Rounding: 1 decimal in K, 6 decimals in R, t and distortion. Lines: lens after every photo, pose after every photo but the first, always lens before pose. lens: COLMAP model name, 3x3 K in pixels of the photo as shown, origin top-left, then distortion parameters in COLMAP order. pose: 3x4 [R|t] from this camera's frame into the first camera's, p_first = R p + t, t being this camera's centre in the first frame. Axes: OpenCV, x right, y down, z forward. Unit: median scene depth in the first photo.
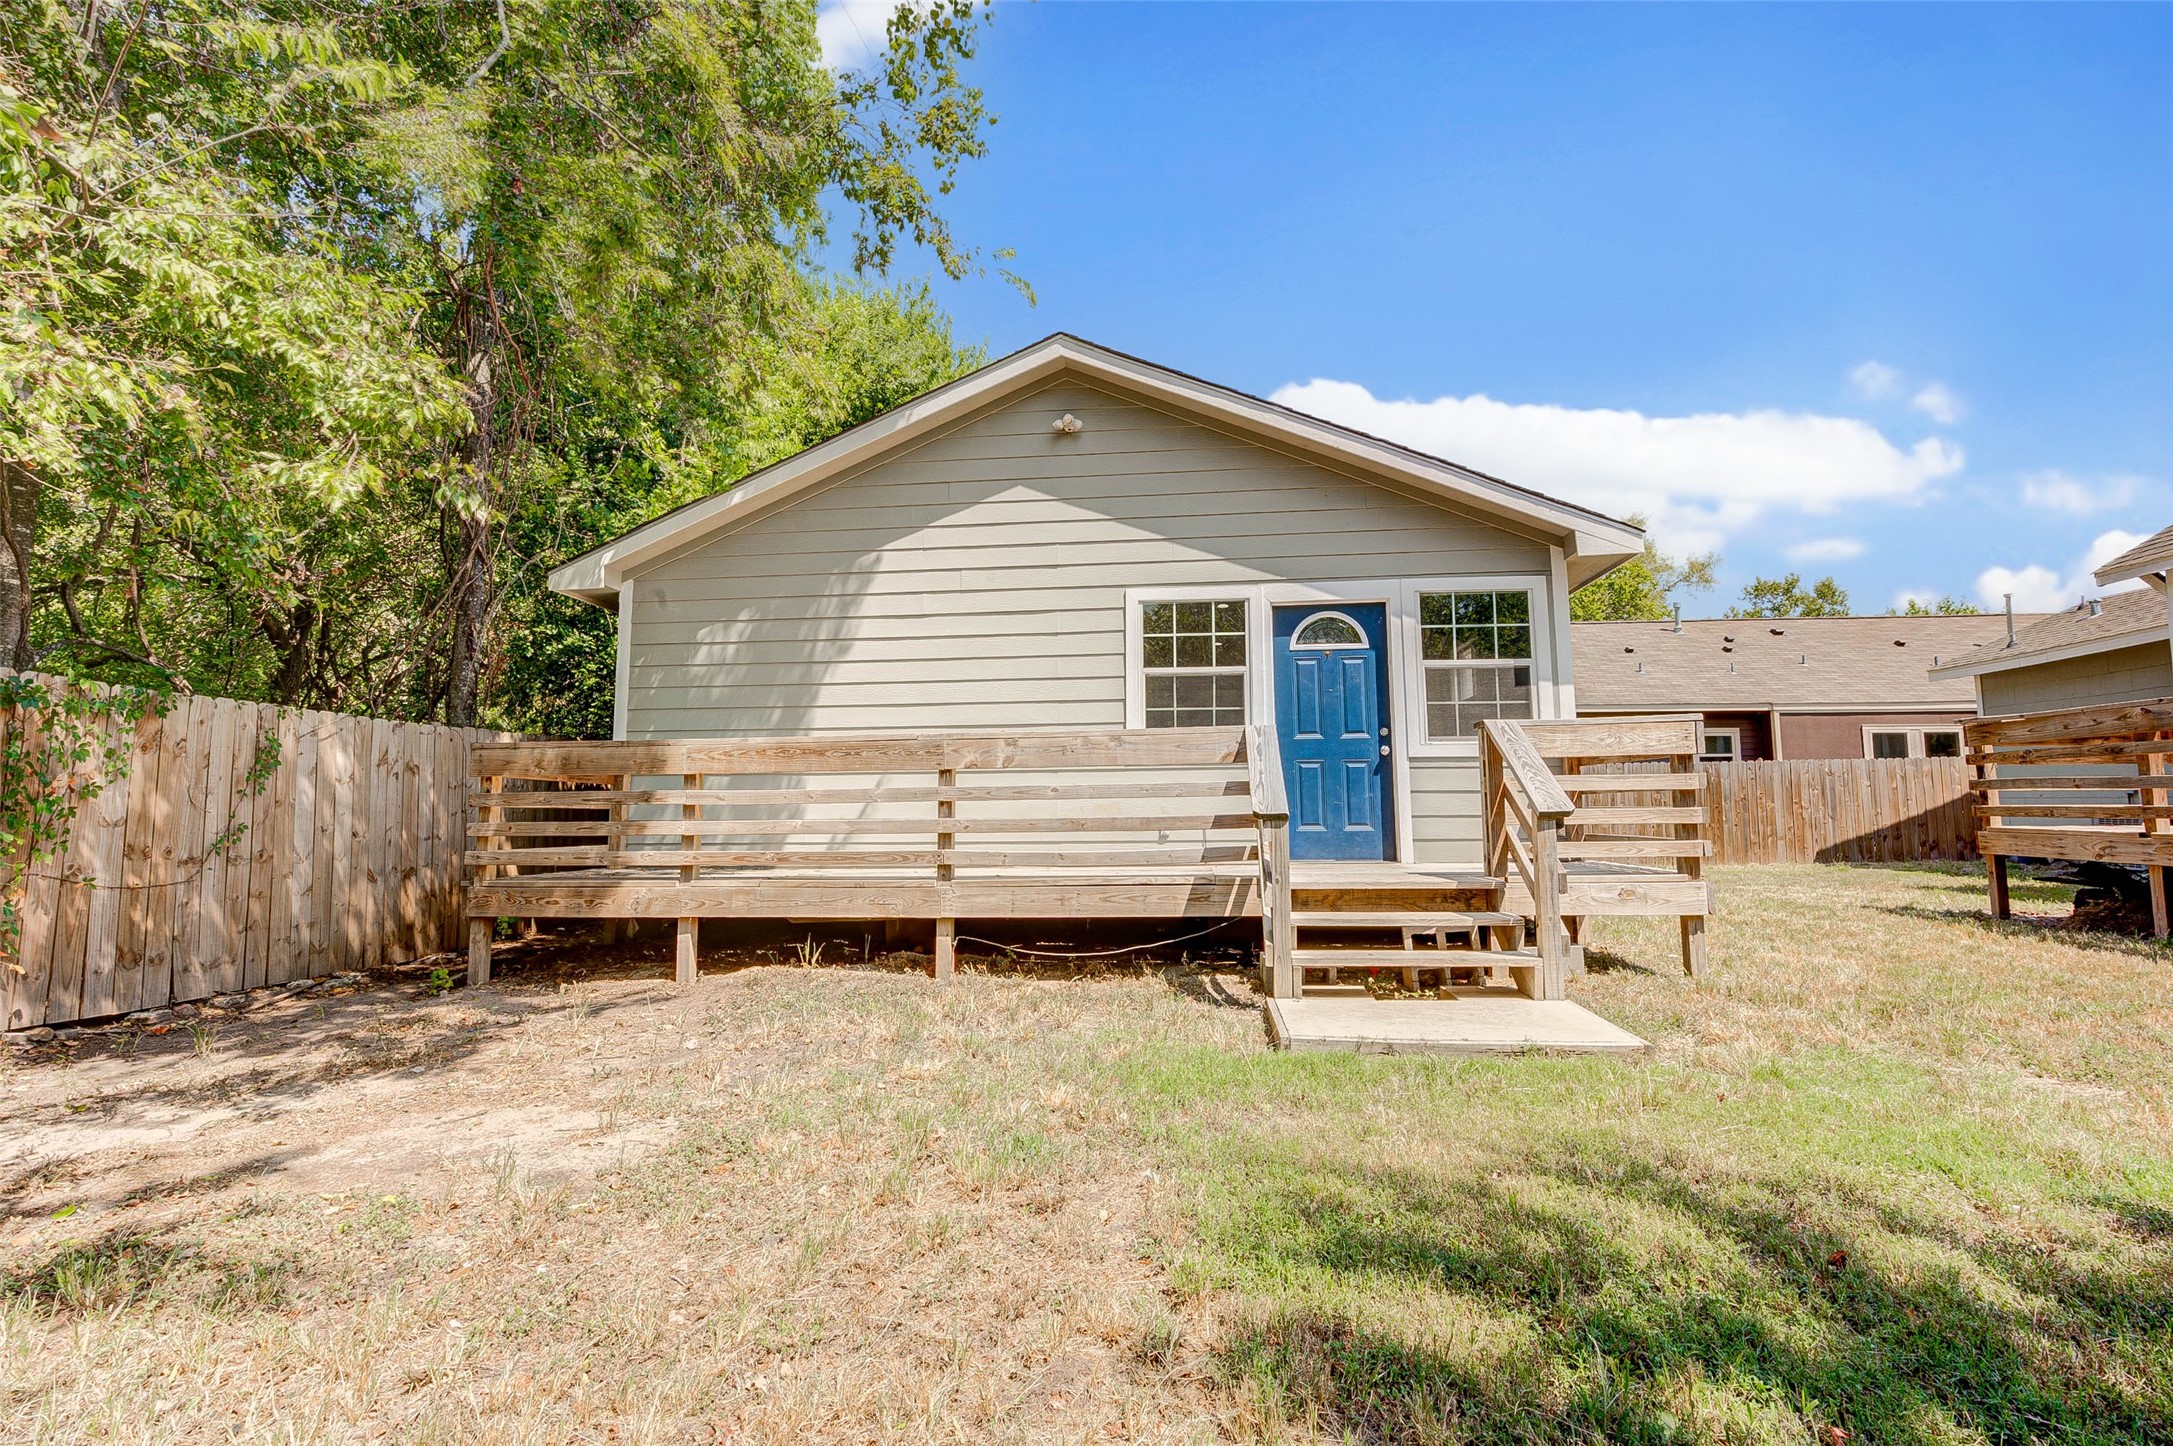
lens RADIAL K [[922.9, 0, 1086.1], [0, 922.9, 730.4], [0, 0, 1]] dist [-0.002222, -0.000238]
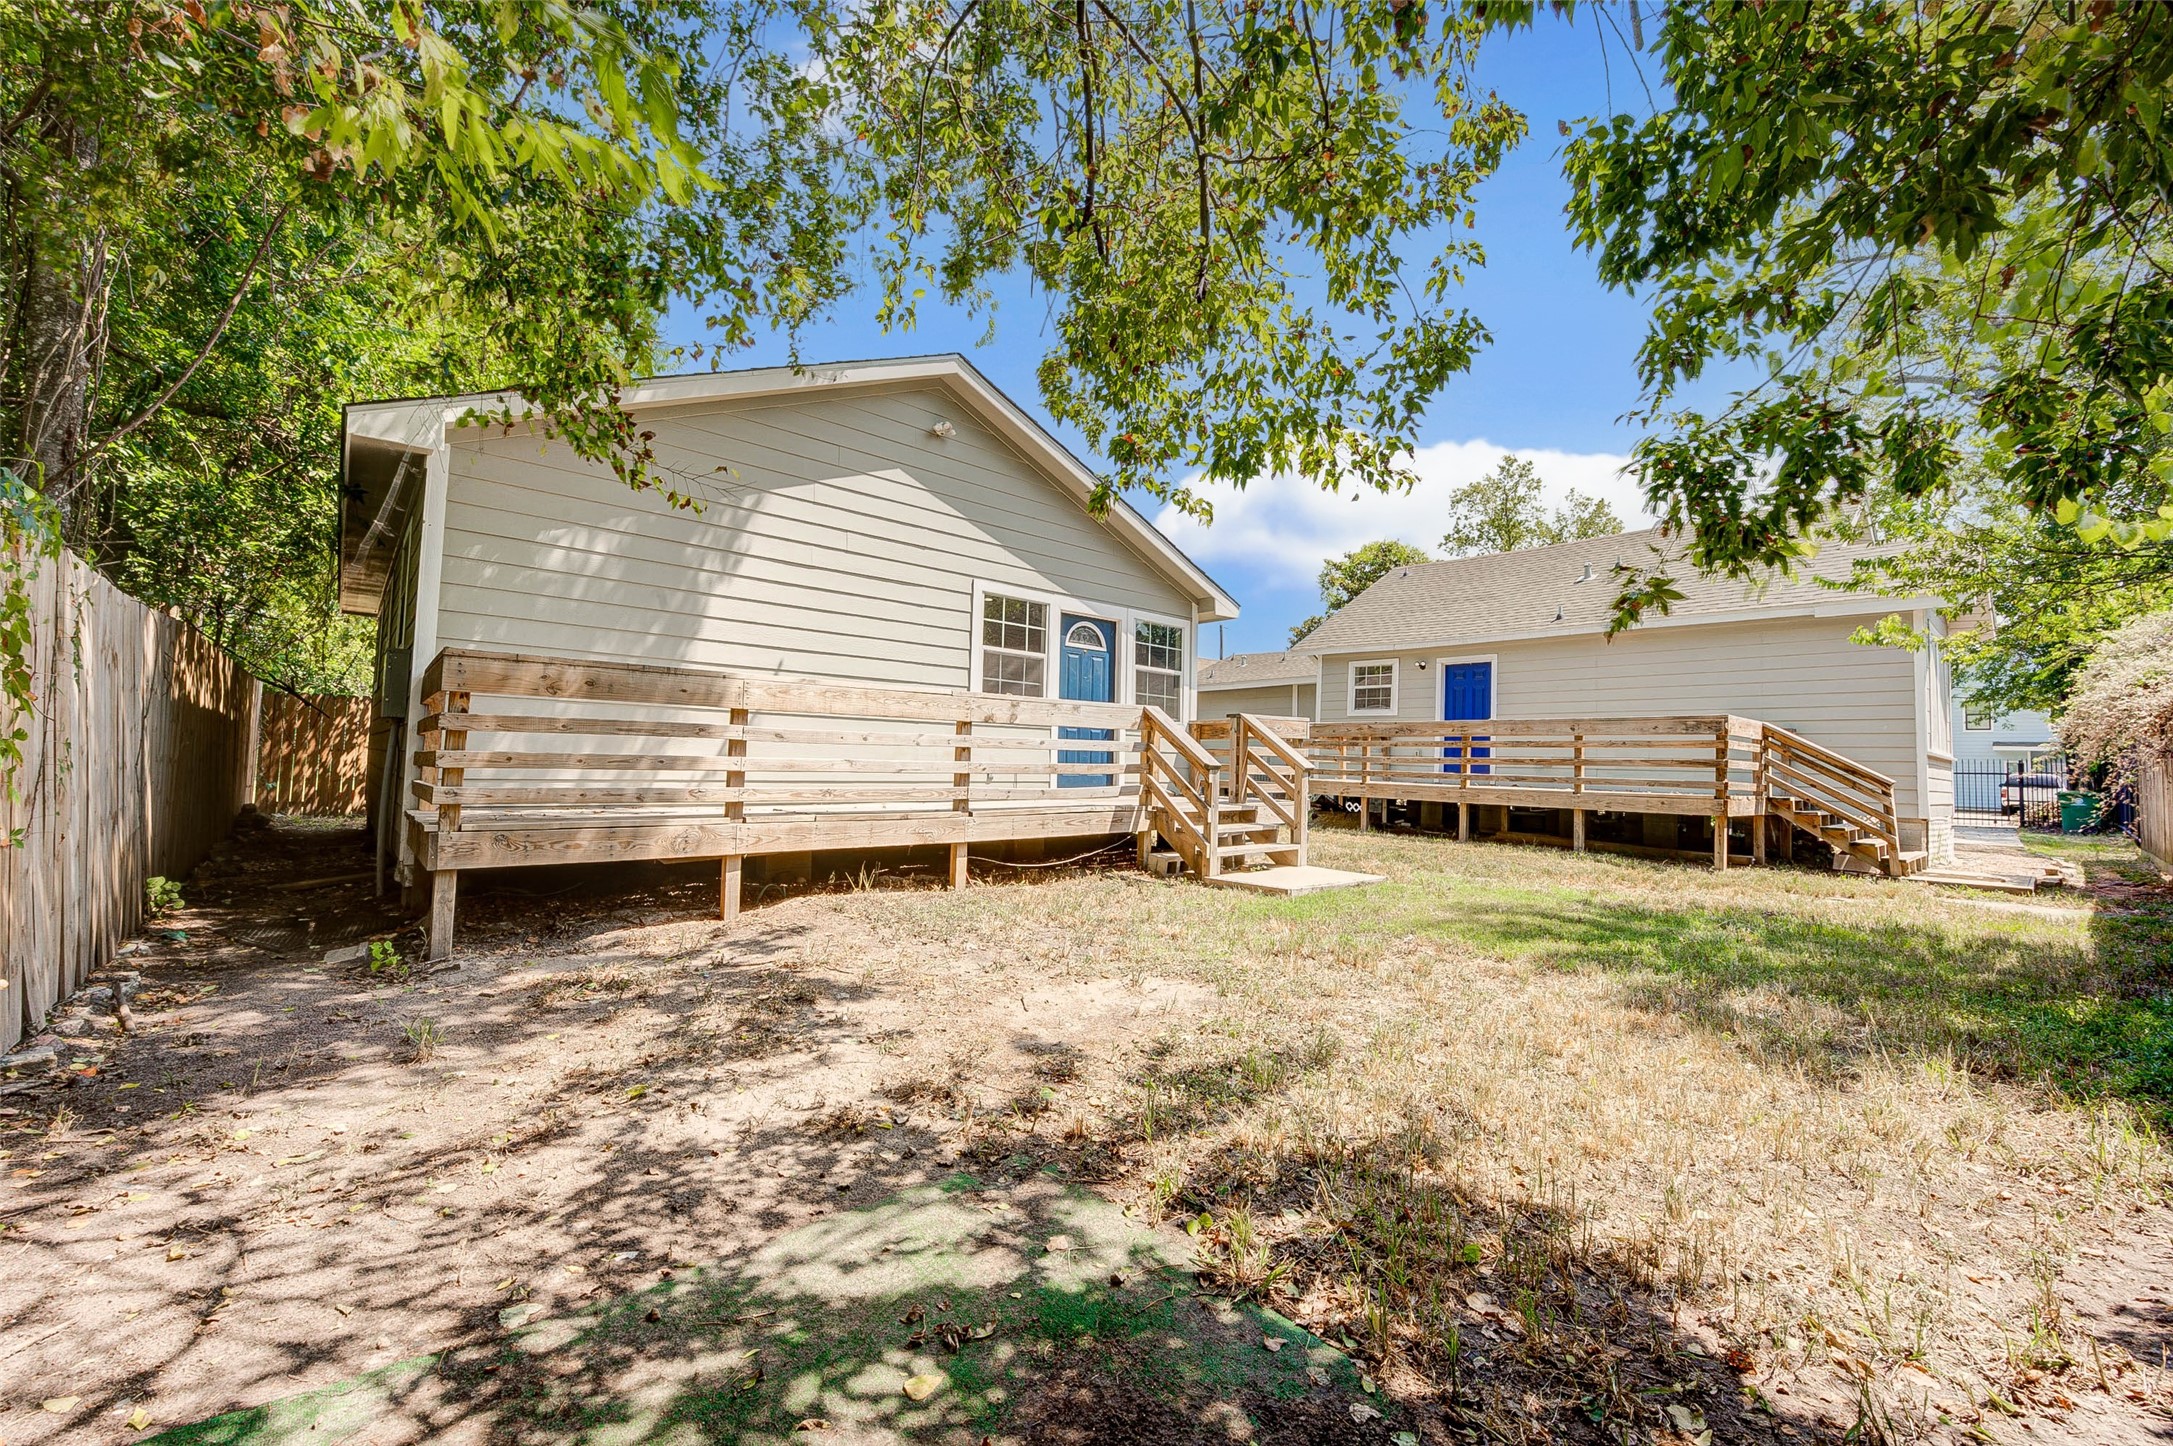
lens RADIAL K [[873.4, 0, 1078.5], [0, 873.4, 731.9], [0, 0, 1]] dist [-0.007058, -0.000744]
pose [[0.661222, 0.050531, 0.748486, -0.744550], [-0.094912, 0.995346, 0.016650, 0.018269], [-0.744162, -0.082050, 0.662941, 0.105760]]
